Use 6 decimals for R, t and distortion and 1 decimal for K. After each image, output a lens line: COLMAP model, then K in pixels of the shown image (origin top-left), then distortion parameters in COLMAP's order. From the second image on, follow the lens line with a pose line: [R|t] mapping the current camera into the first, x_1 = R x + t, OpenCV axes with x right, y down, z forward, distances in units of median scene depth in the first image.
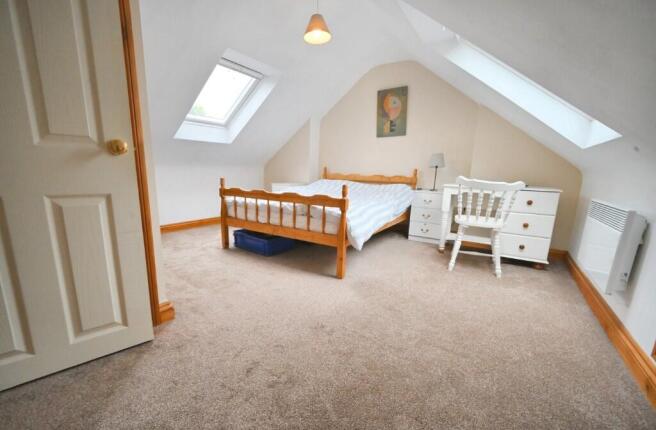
lens RADIAL K [[266.1, 0, 327.7], [0, 266.1, 218.0], [0, 0, 1]] dist [-0.001634, -0.000506]
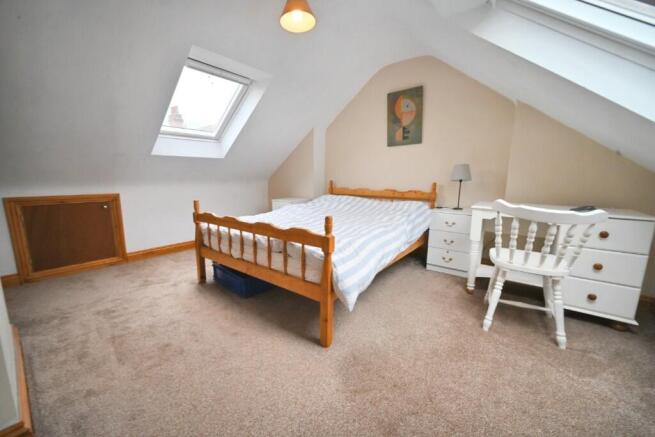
lens RADIAL K [[257.1, 0, 326.2], [0, 257.1, 214.2], [0, 0, 1]] dist [-0.001061, -0.000209]
pose [[0.996099, -0.005903, -0.088041, 0.089439], [0.002538, 0.999264, -0.038286, -0.078816], [0.088202, 0.037913, 0.995381, 0.242705]]
